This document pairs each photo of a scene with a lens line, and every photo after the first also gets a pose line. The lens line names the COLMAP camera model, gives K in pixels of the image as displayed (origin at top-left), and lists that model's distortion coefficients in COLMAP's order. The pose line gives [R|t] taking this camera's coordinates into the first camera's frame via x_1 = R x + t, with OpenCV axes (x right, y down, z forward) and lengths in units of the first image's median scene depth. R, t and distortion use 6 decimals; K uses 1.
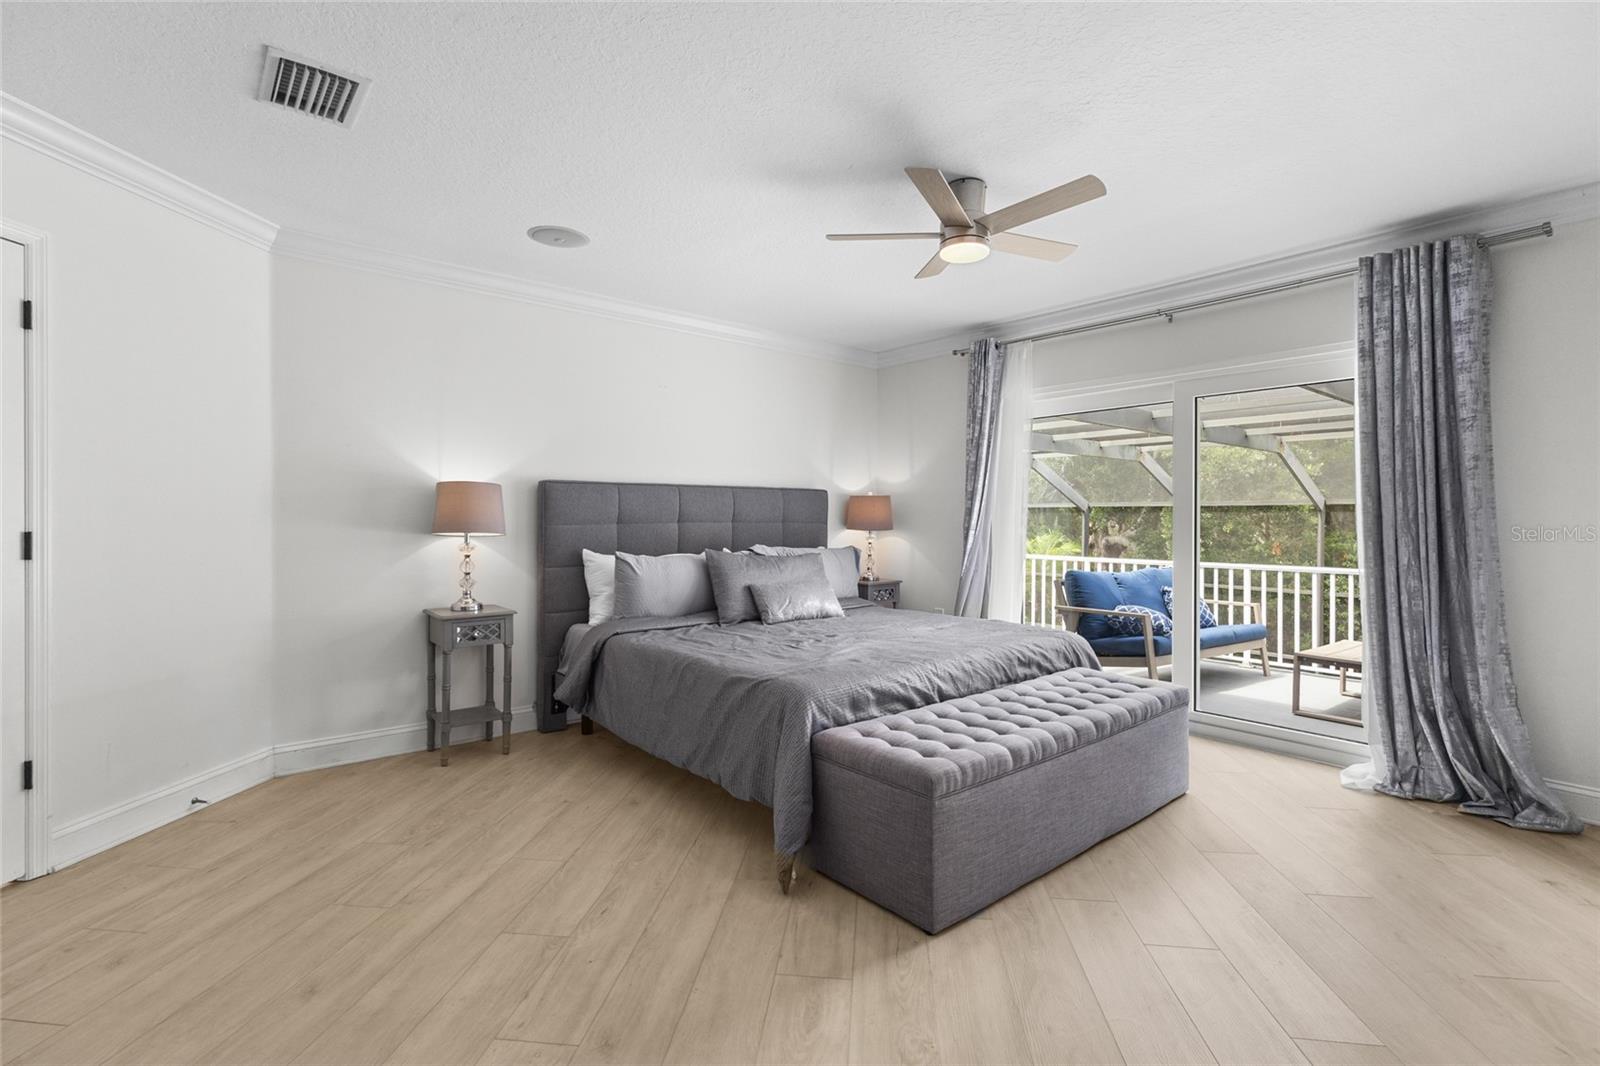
lens RADIAL K [[744.3, 0, 811.7], [0, 744.3, 526.7], [0, 0, 1]] dist [0.001815, 0.000480]
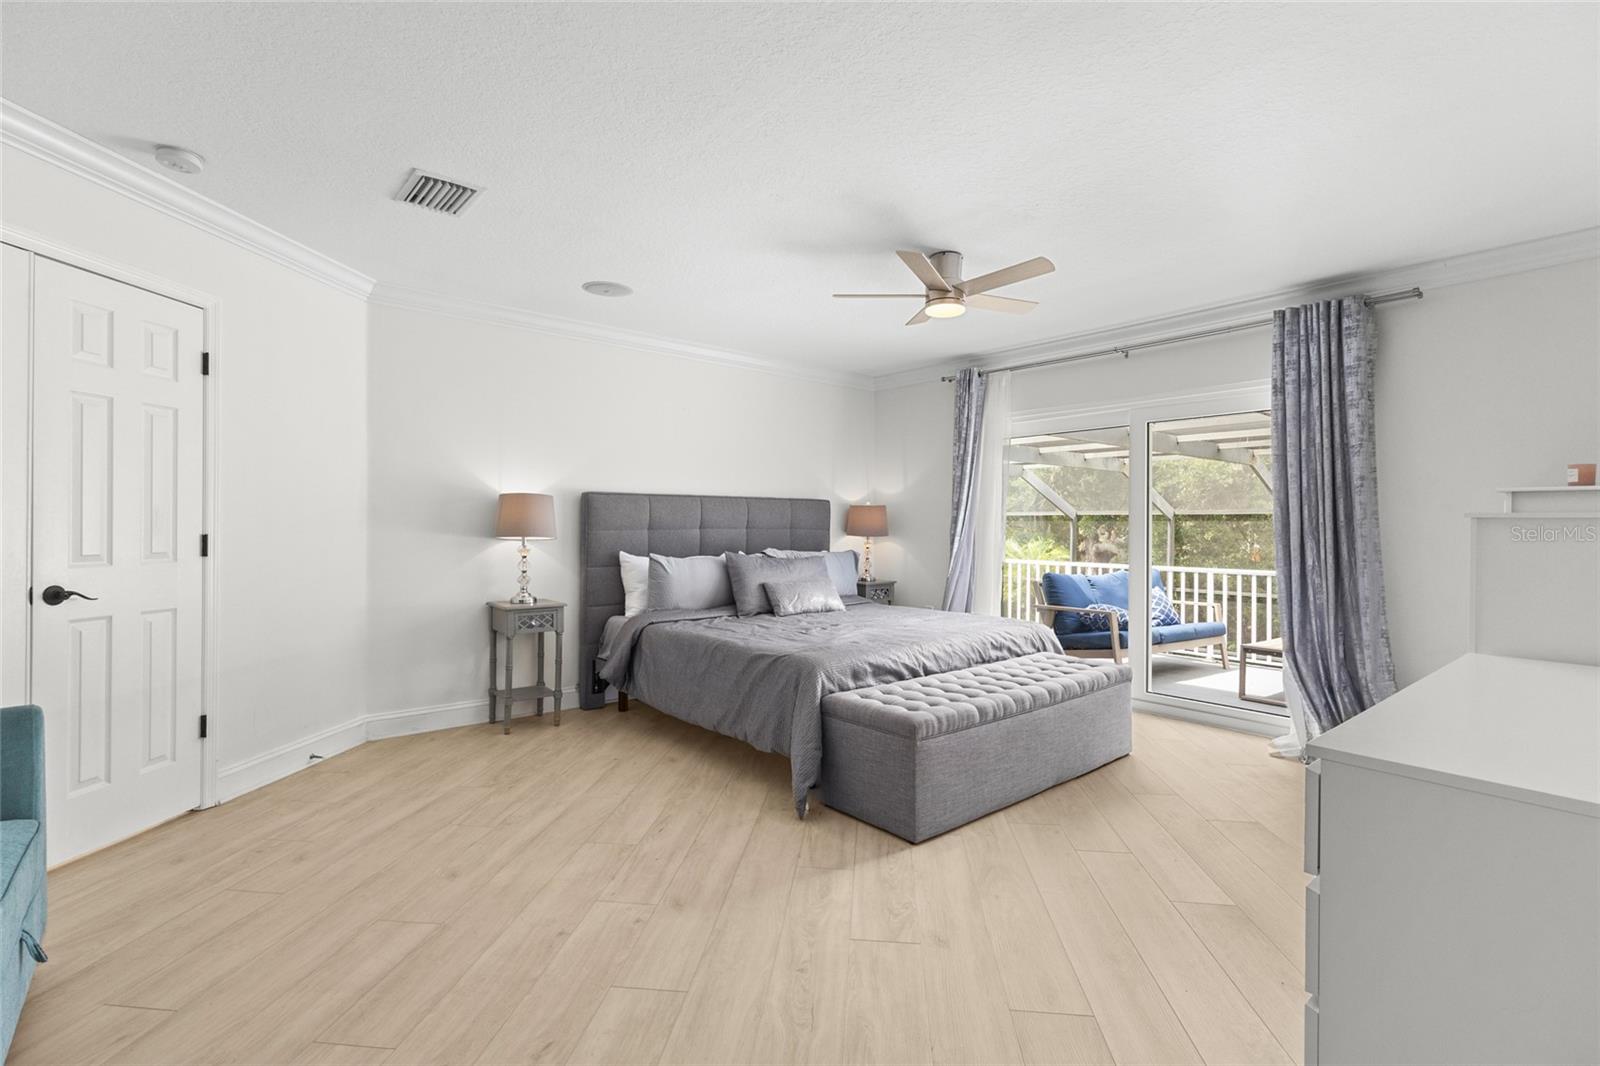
lens RADIAL K [[742.8, 0, 815.6], [0, 742.8, 530.3], [0, 0, 1]] dist [-0.000927, -0.000026]
pose [[0.999961, 0.002999, 0.008275, -0.016643], [-0.002961, 0.999986, -0.004483, 0.001930], [-0.008289, 0.004458, 0.999956, -0.204525]]
